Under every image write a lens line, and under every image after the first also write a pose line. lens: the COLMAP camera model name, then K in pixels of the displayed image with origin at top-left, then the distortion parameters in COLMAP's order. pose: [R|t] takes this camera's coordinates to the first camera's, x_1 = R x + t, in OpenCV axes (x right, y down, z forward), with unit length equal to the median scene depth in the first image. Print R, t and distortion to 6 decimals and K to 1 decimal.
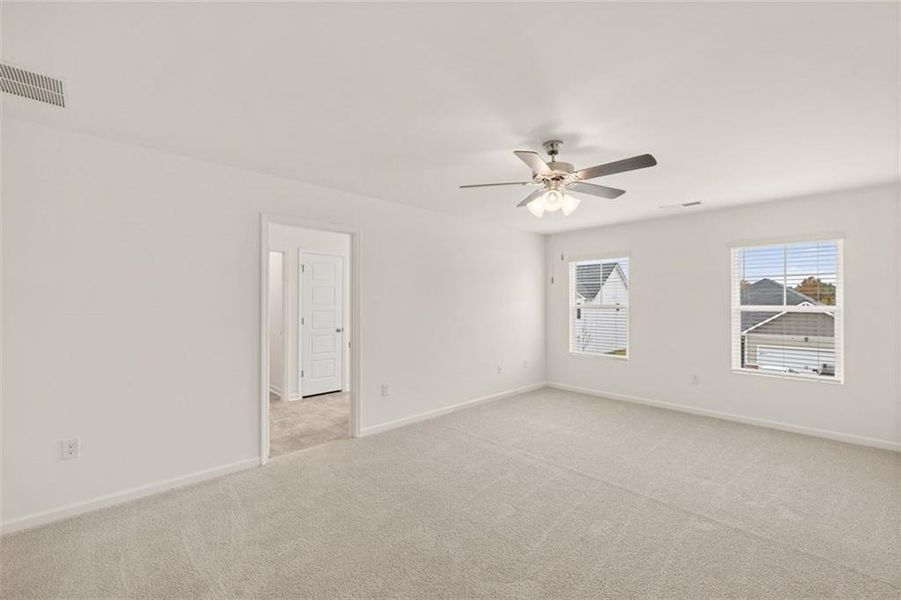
lens RADIAL K [[376.4, 0, 449.9], [0, 376.4, 300.2], [0, 0, 1]] dist [-0.002705, -0.000082]
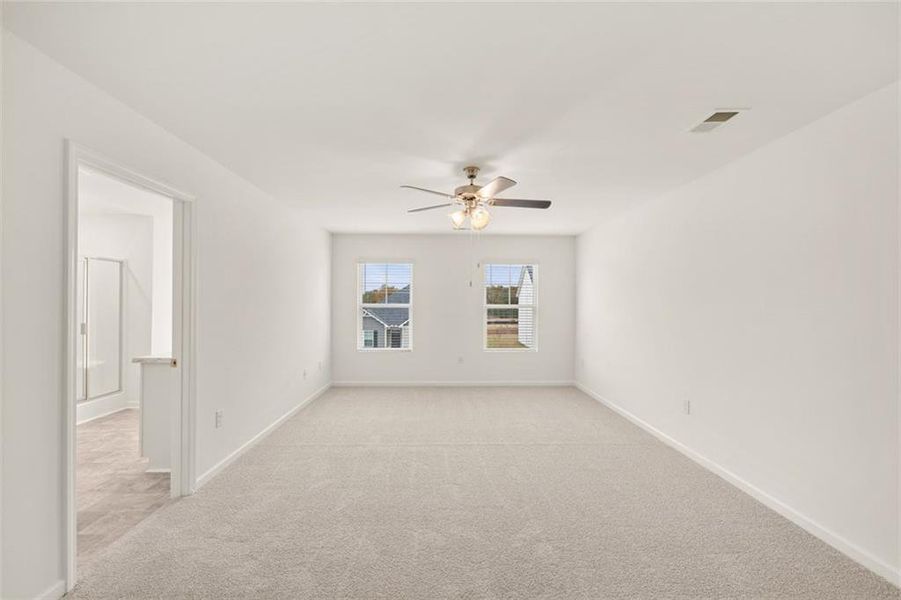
lens RADIAL K [[376.4, 0, 449.9], [0, 376.4, 300.2], [0, 0, 1]] dist [-0.002705, -0.000082]
pose [[0.665530, 0.006118, 0.746346, -0.453621], [-0.009204, 0.999958, 0.000010, -0.000565], [-0.746315, -0.006876, 0.665558, 0.175758]]
